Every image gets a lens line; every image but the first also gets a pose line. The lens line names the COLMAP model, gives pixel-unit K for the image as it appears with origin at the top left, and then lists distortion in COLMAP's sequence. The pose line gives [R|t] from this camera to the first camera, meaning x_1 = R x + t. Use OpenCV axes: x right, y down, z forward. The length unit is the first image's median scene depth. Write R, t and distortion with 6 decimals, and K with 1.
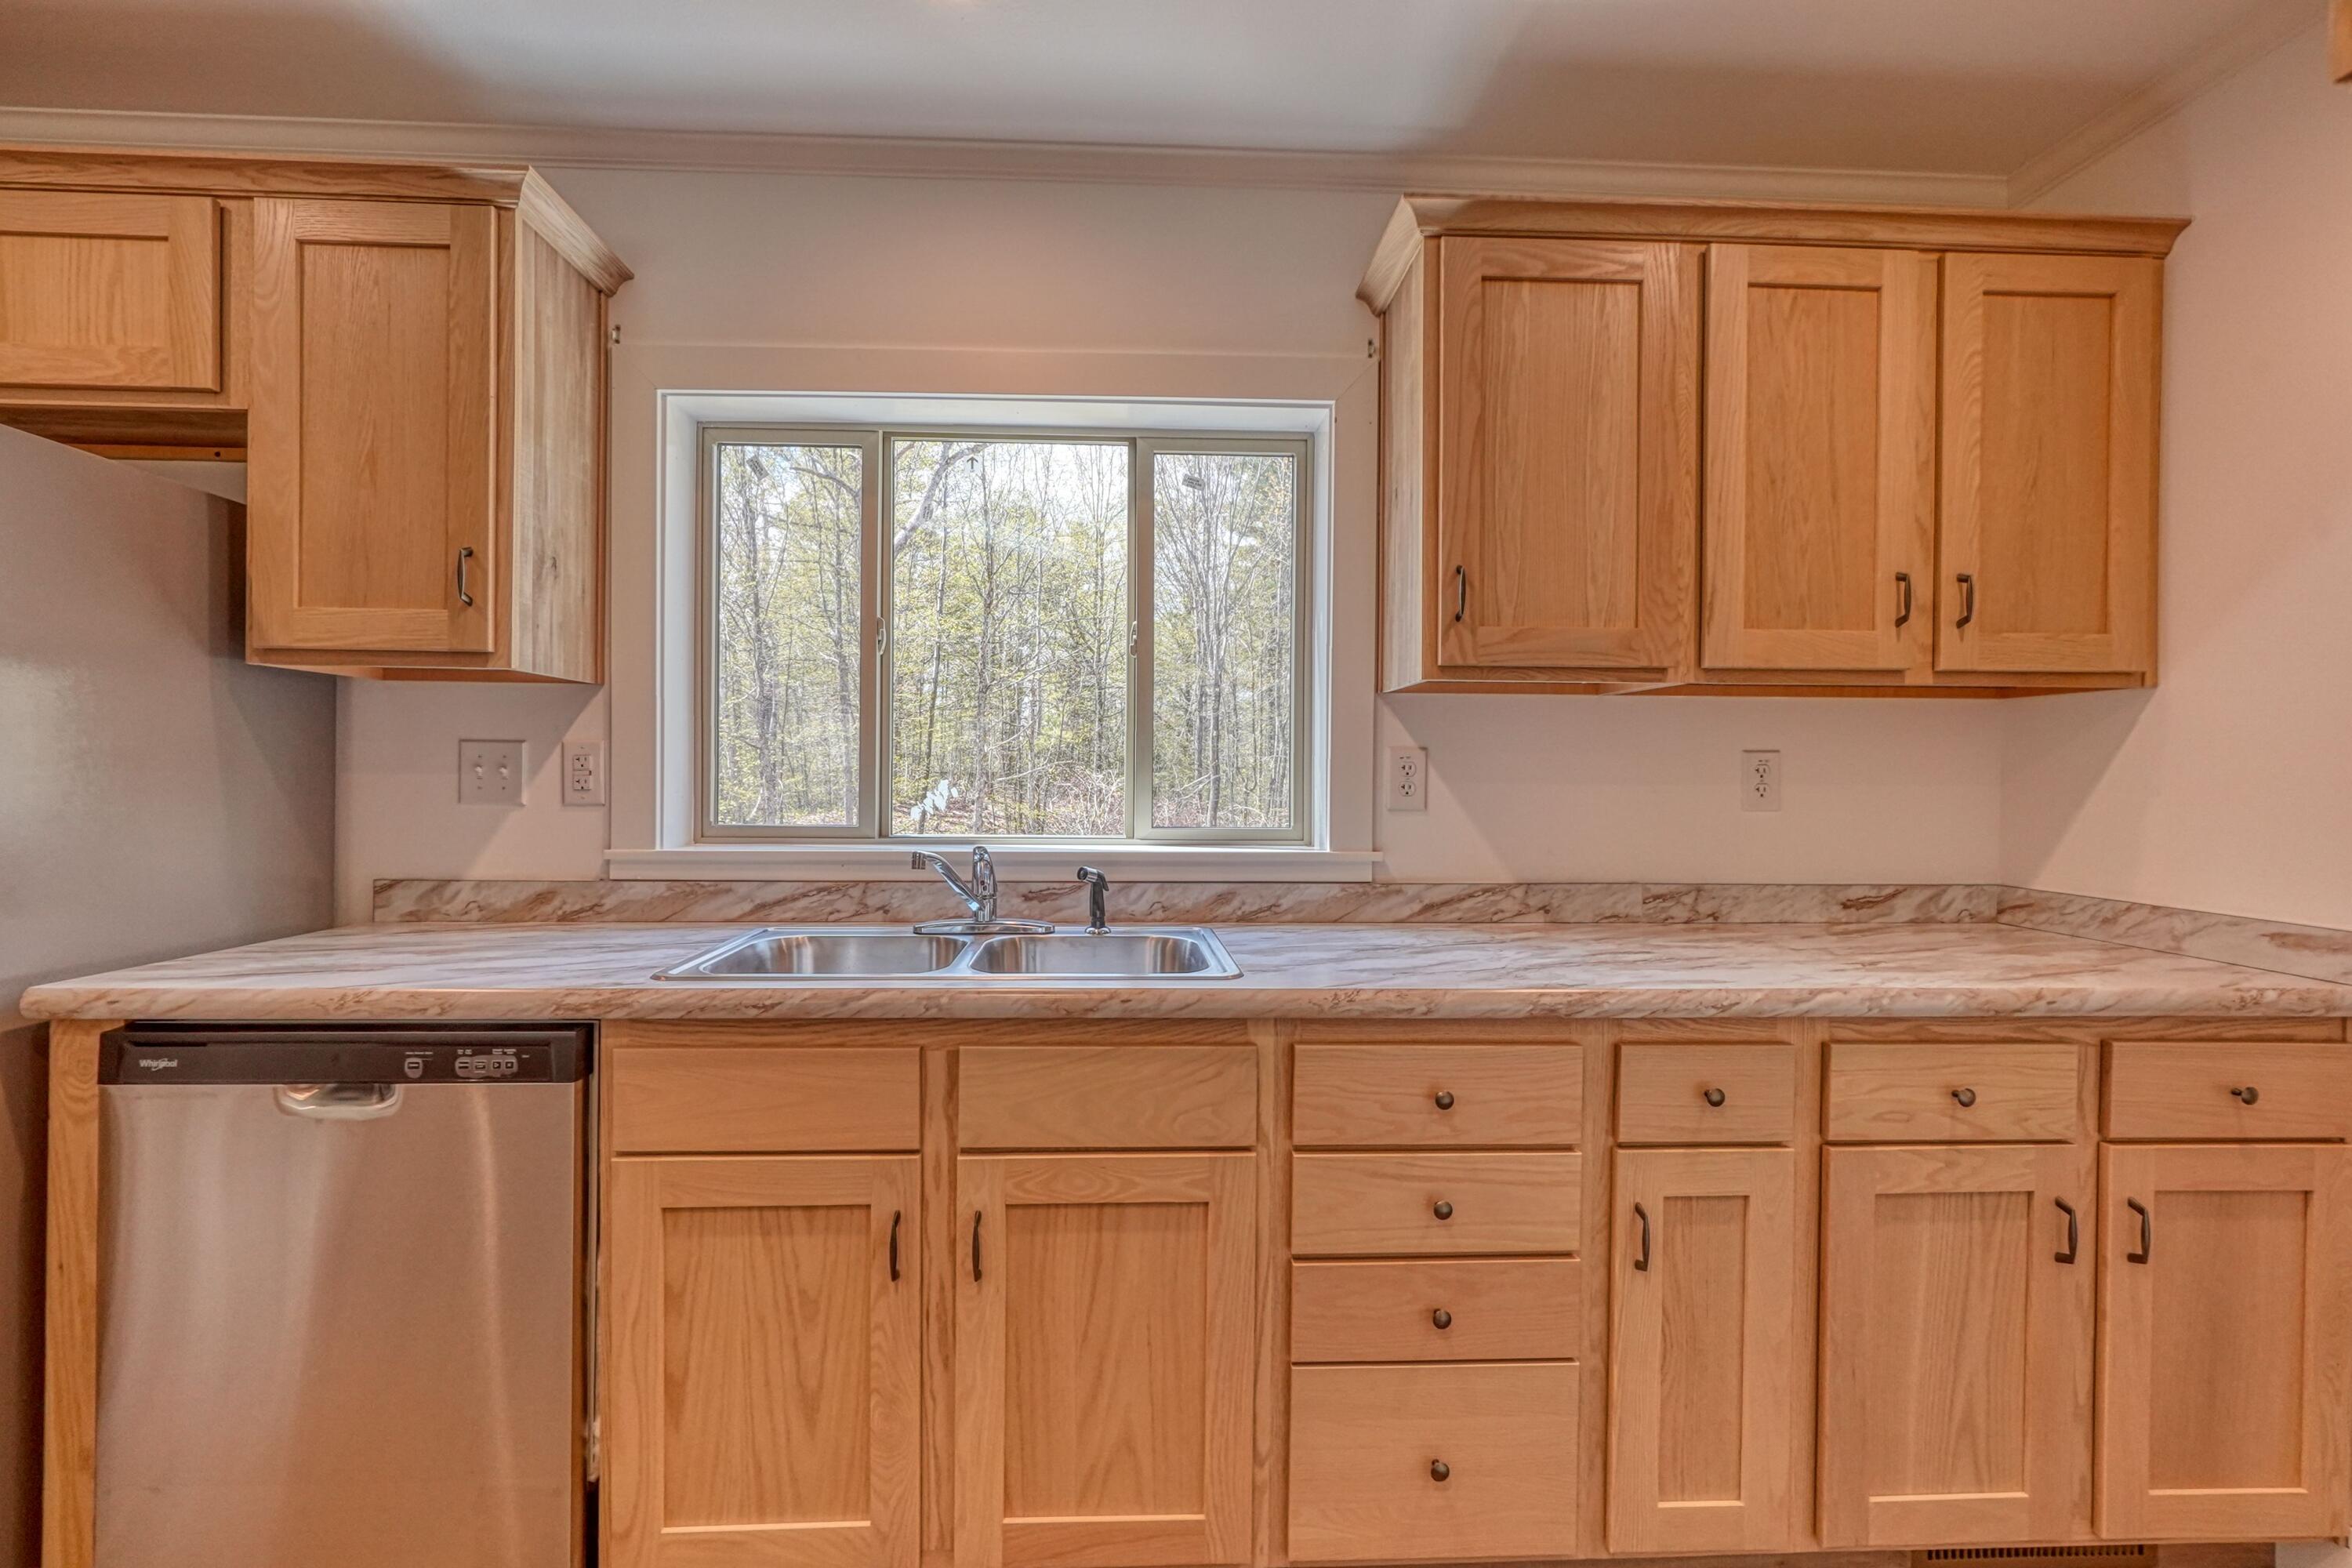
lens RADIAL K [[1018.7, 0, 1187.3], [0, 1018.7, 775.2], [0, 0, 1]] dist [-0.002998, 0.003541]
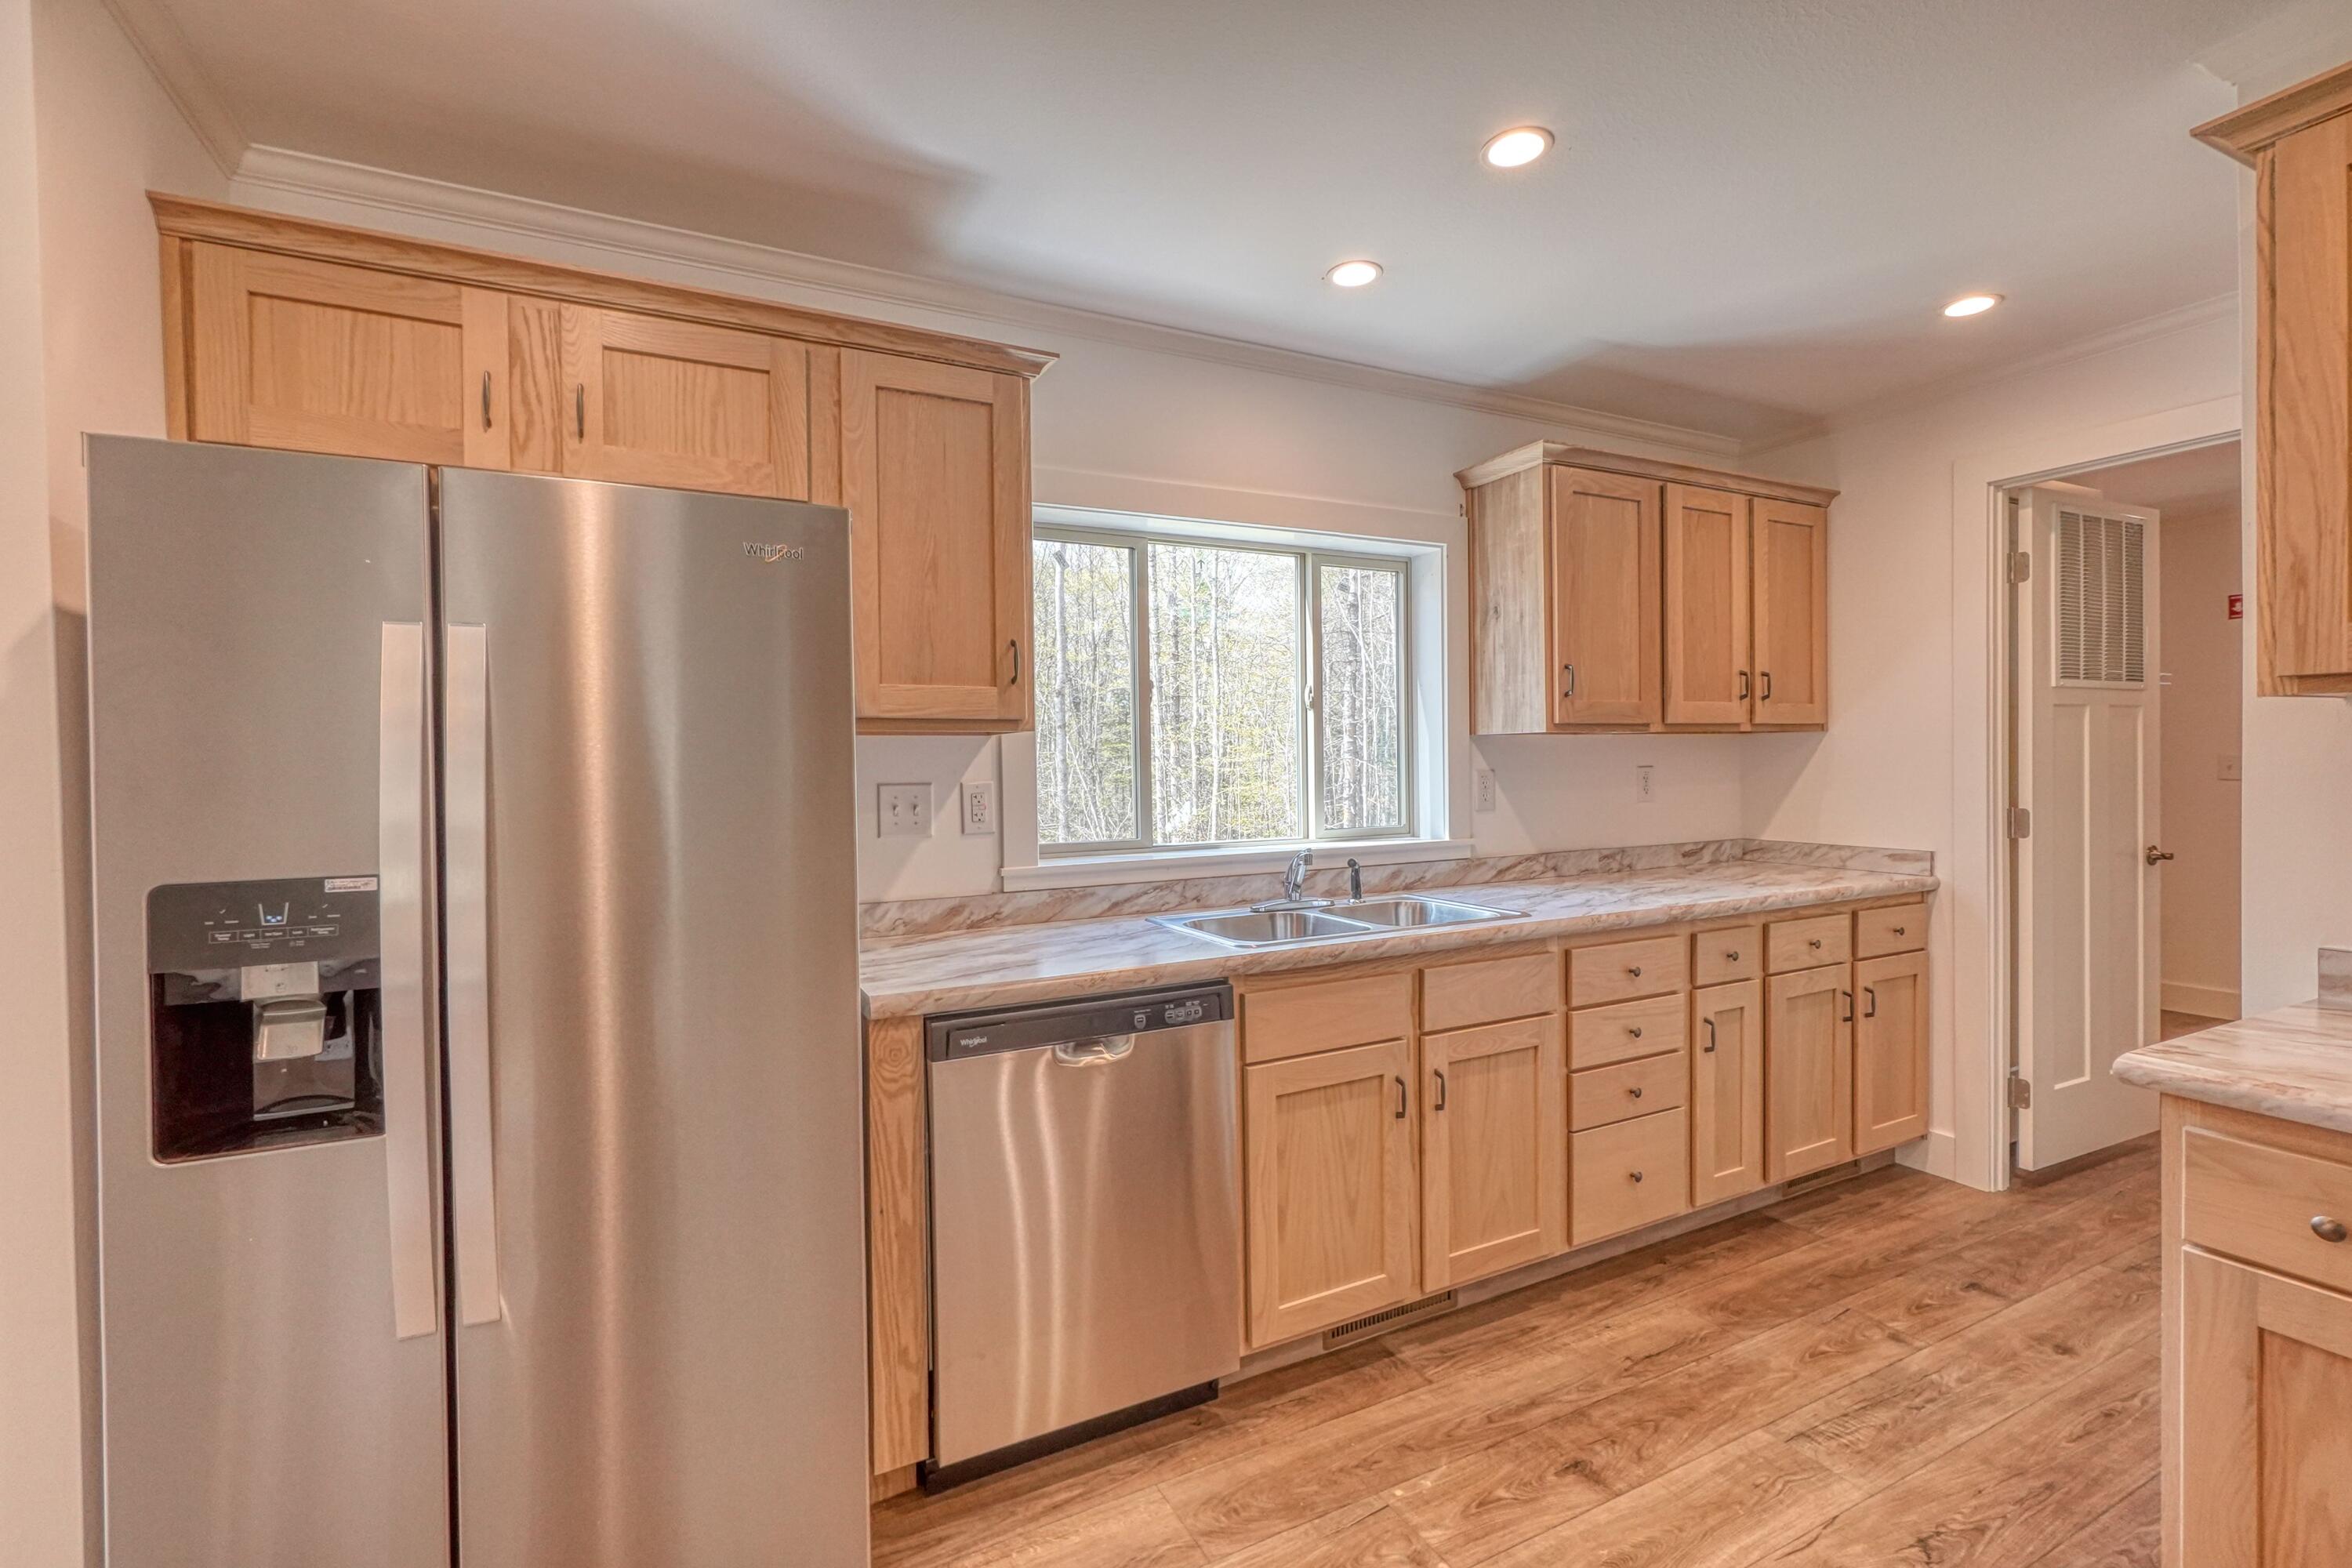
lens RADIAL K [[1018.7, 0, 1161.4], [0, 1018.7, 773.6], [0, 0, 1]] dist [-0.002998, 0.003541]
pose [[0.912281, -0.026073, 0.408734, -1.007582], [0.023837, 0.999660, 0.010565, -0.058104], [-0.408871, 0.000105, 0.912592, -0.246156]]
